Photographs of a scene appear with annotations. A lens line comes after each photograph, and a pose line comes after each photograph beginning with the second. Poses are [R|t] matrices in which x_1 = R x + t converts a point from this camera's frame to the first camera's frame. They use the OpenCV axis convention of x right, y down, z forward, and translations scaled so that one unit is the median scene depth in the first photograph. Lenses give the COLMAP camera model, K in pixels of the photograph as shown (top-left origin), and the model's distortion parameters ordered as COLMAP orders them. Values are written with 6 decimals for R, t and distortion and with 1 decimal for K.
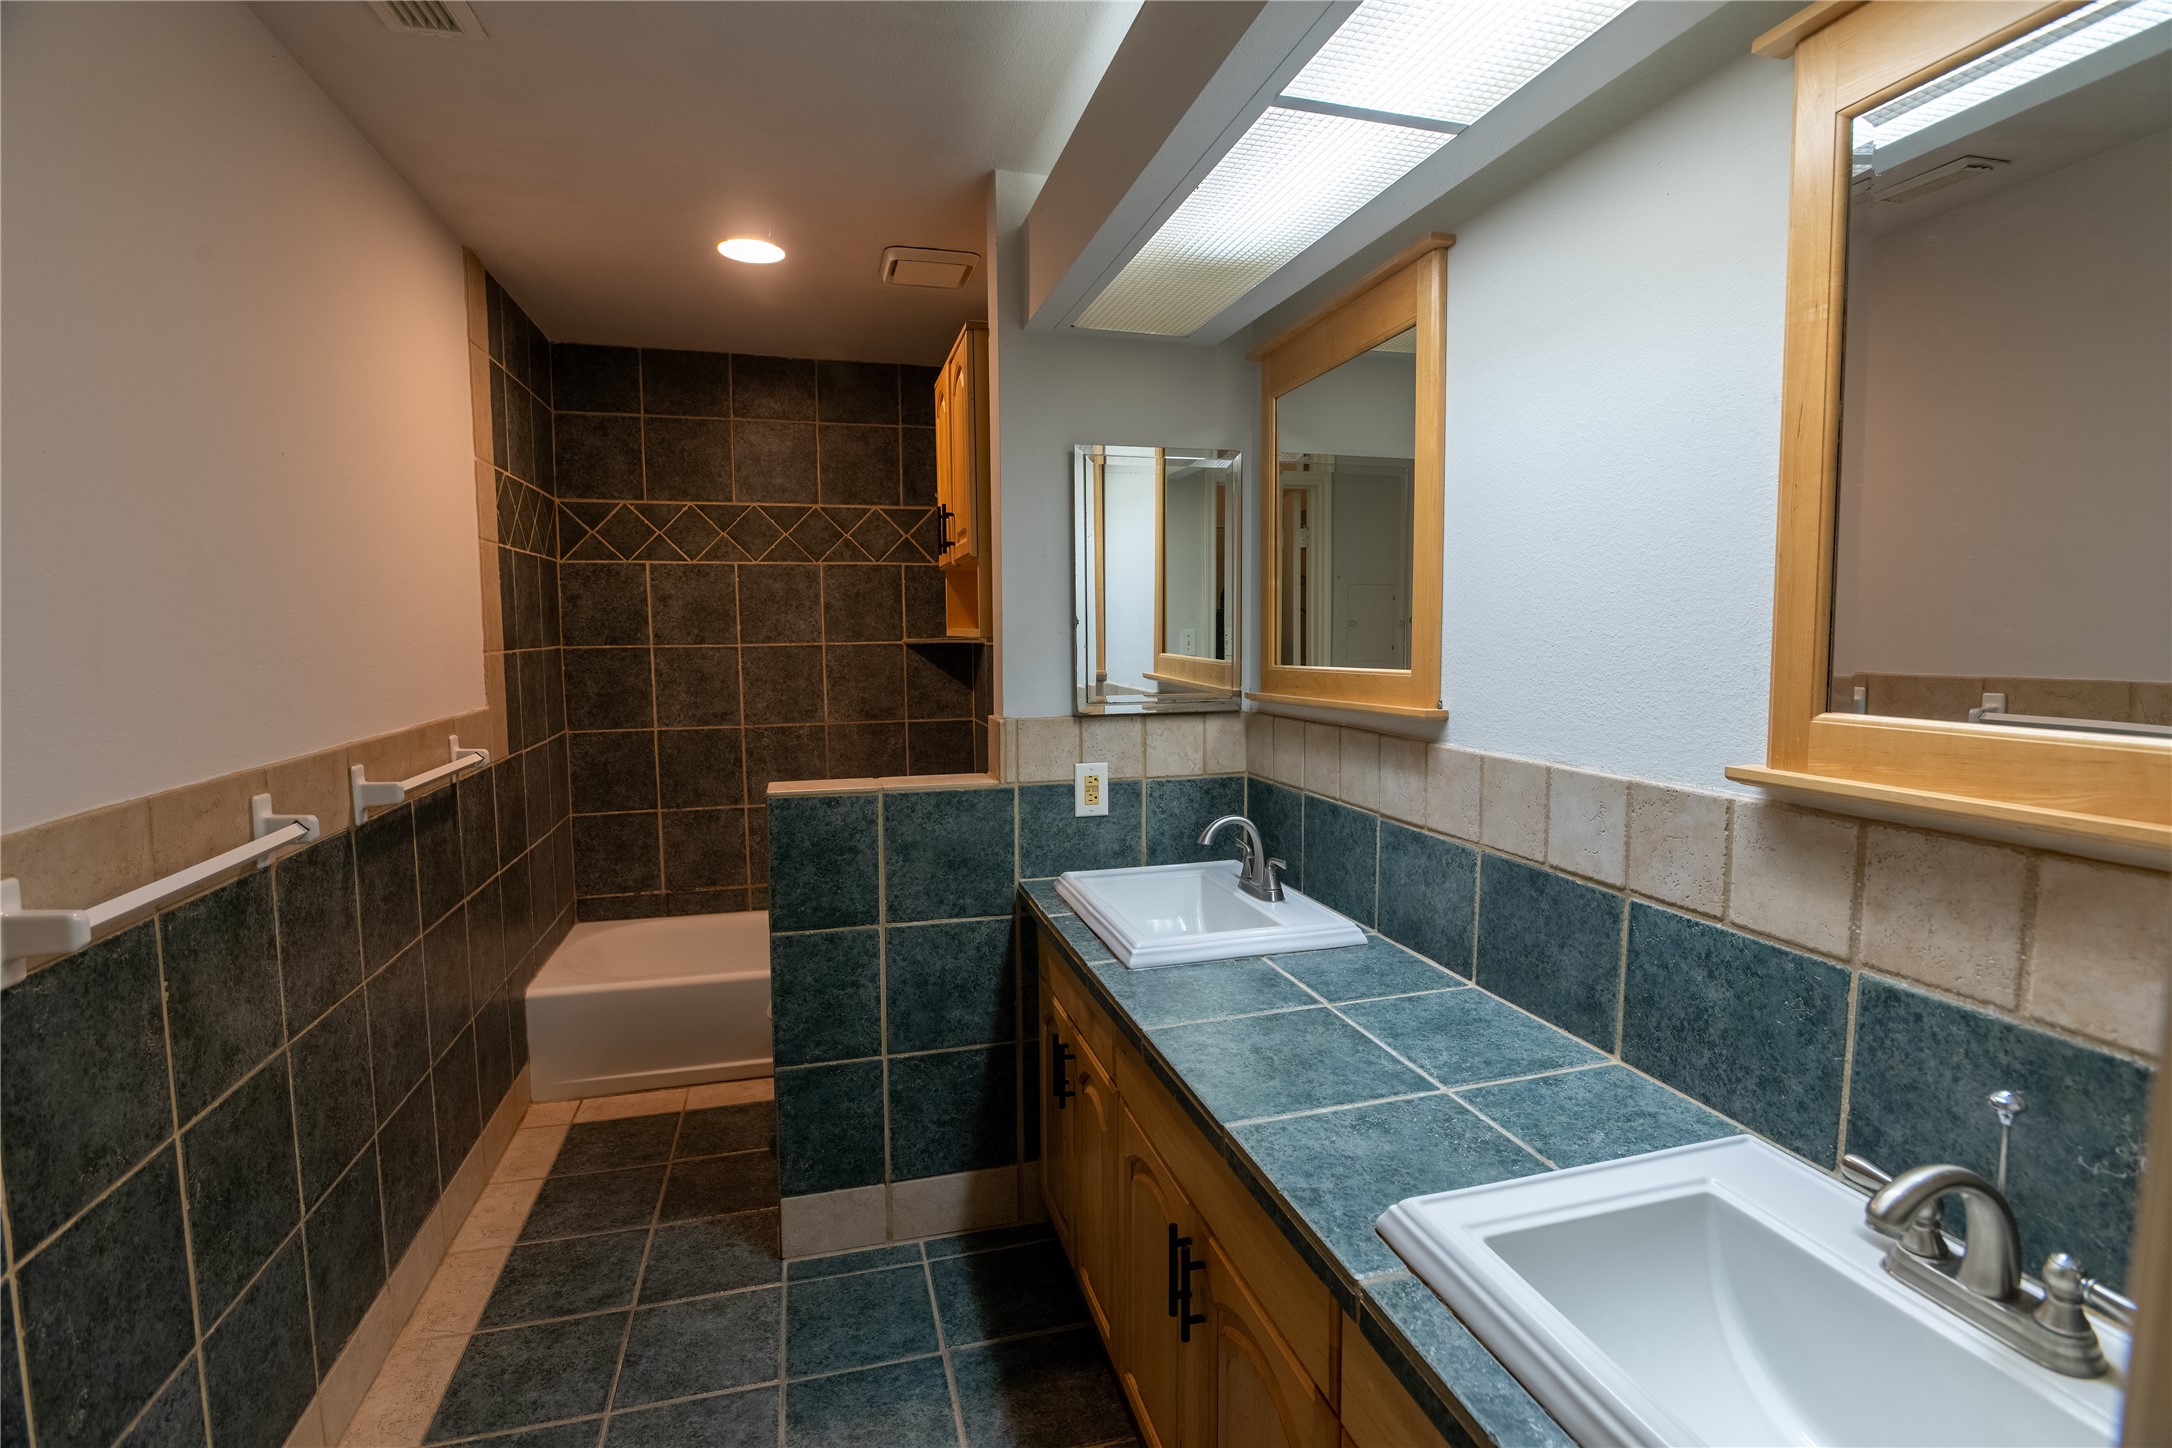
lens RADIAL K [[1012.8, 0, 1086.0], [0, 1012.8, 724.0], [0, 0, 1]] dist [-0.029092, 0.000132]
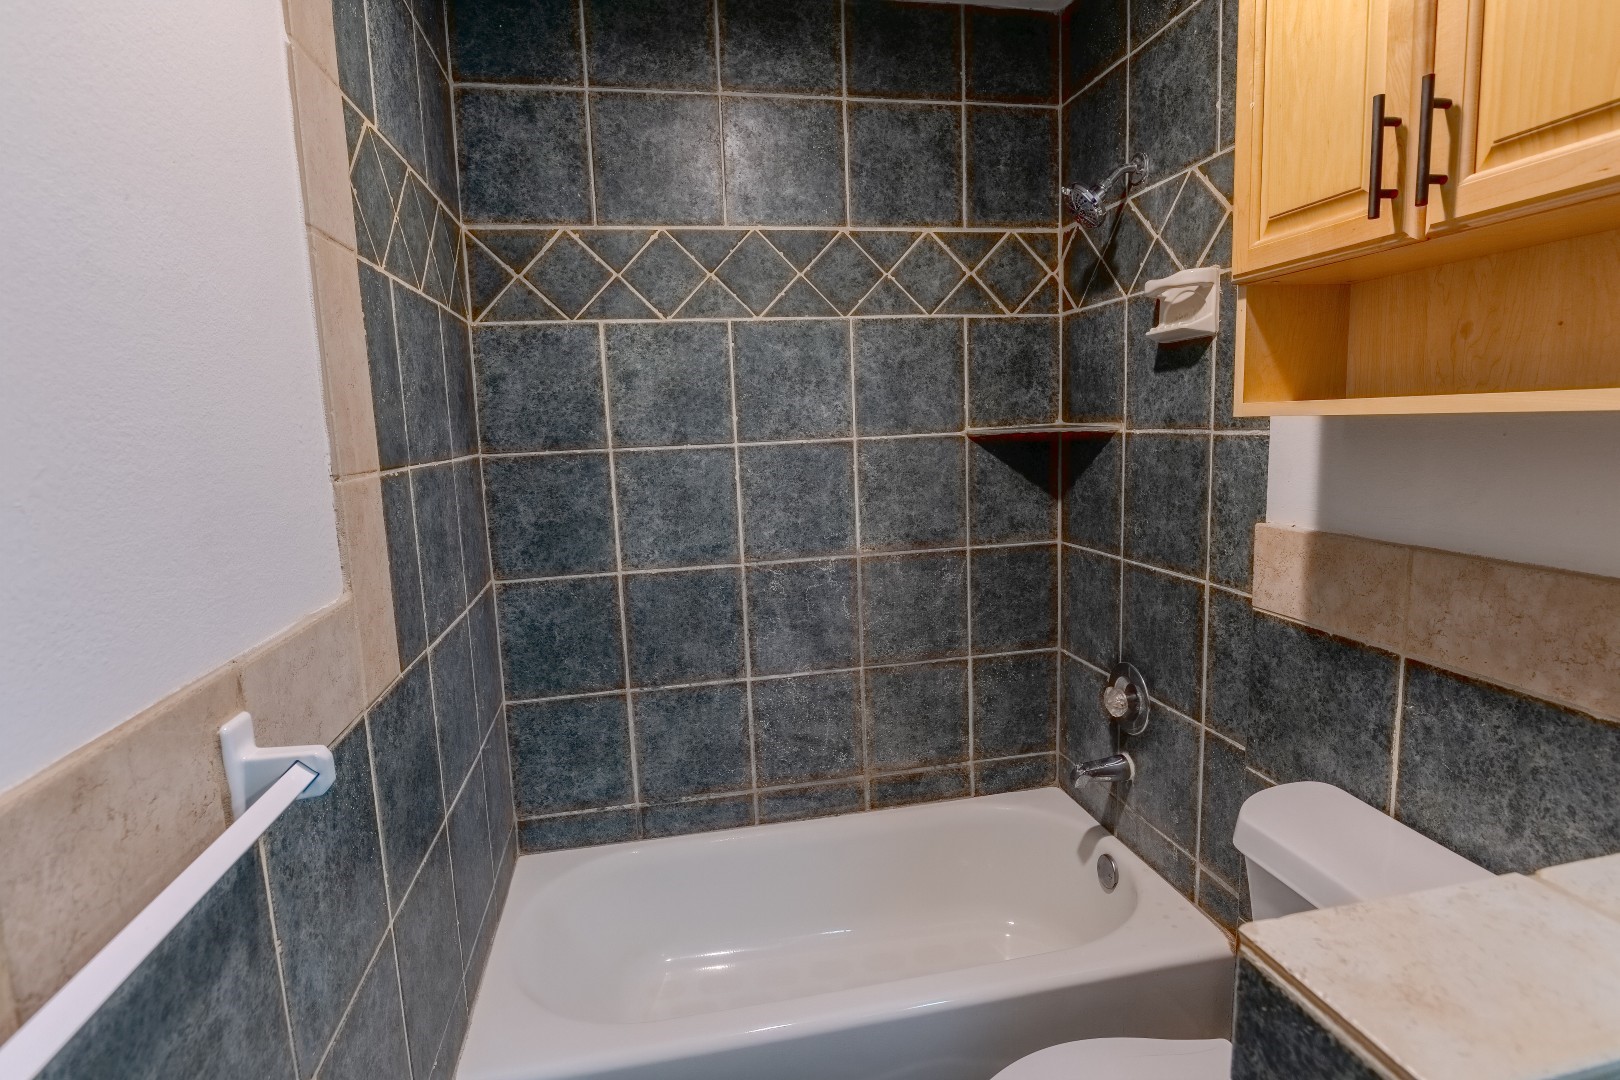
lens RADIAL K [[814.0, 0, 810.0], [0, 814.0, 540.0], [0, 0, 1]] dist [-0.026594, -0.000629]
pose [[0.996434, -0.019727, -0.082037, -0.249671], [0.024010, 0.998382, 0.051547, -0.041212], [0.080887, -0.053333, 0.995295, 0.459640]]
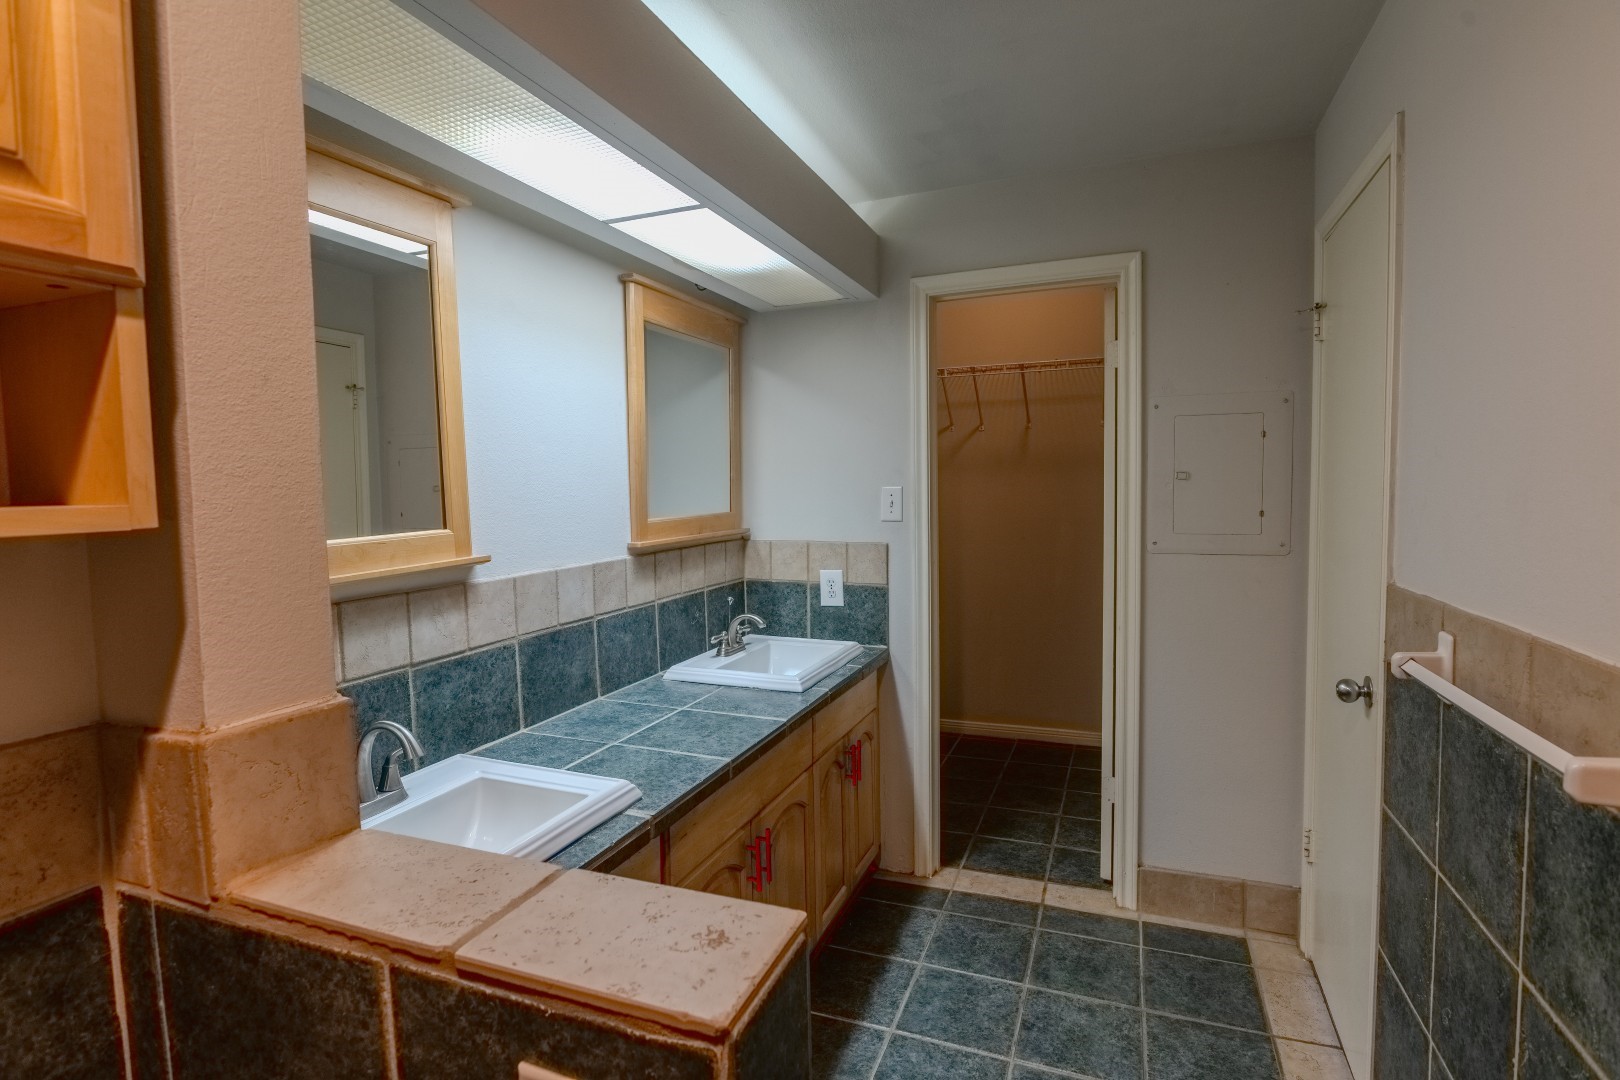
lens RADIAL K [[814.0, 0, 810.0], [0, 814.0, 540.0], [0, 0, 1]] dist [-0.026594, -0.000629]
pose [[-0.797449, -0.023678, 0.602921, -1.016570], [0.078500, 0.986666, 0.142575, -0.239574], [-0.598258, 0.161026, -0.784957, 2.467857]]
